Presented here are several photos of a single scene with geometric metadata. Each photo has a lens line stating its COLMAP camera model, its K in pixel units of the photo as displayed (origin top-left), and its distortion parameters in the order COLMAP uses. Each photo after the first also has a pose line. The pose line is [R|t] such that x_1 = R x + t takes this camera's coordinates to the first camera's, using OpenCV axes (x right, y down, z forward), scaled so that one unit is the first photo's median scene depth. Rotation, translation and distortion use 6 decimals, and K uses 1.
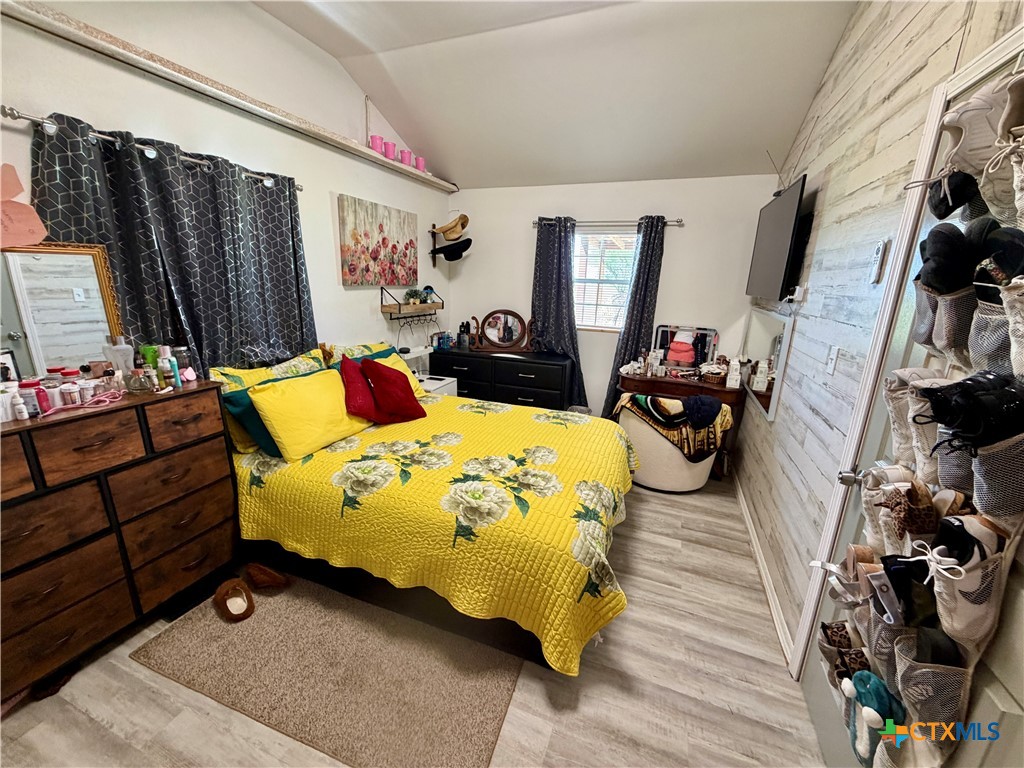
lens RADIAL K [[409.1, 0, 508.8], [0, 409.1, 384.5], [0, 0, 1]] dist [-0.001173, 0.000249]
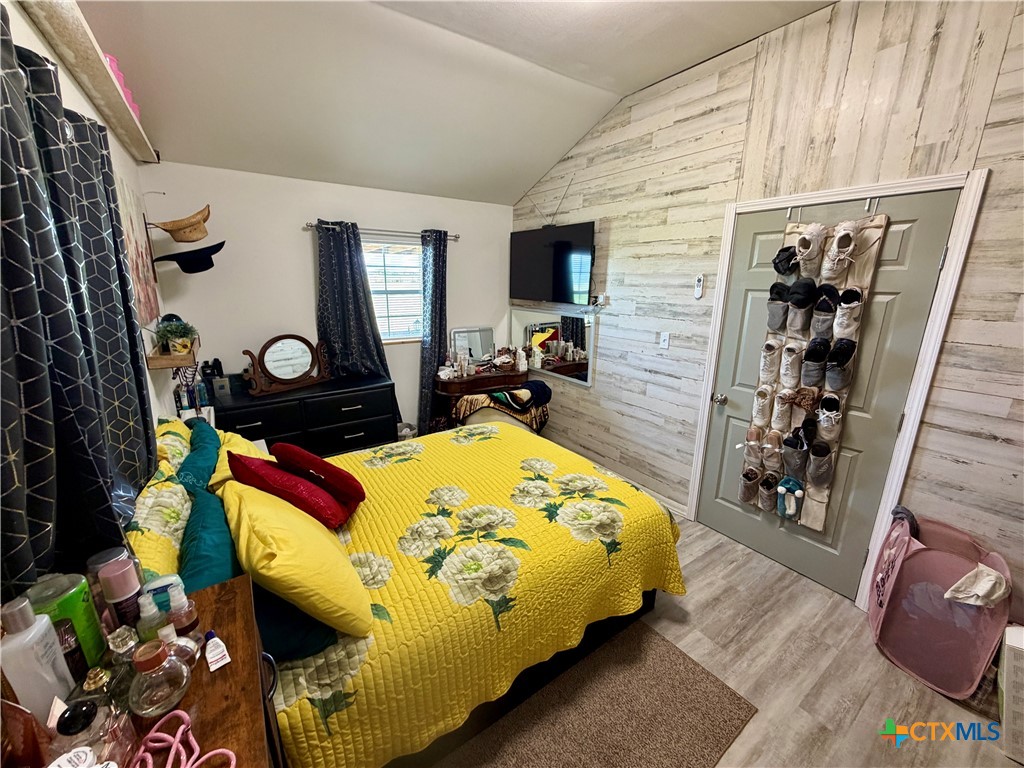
lens RADIAL K [[409.1, 0, 510.0], [0, 409.1, 384.7], [0, 0, 1]] dist [-0.001173, 0.000249]
pose [[0.557855, -0.232947, 0.796576, -0.614700], [0.215833, 0.967497, 0.131779, -0.153271], [-0.801382, 0.098414, 0.590001, 0.325614]]
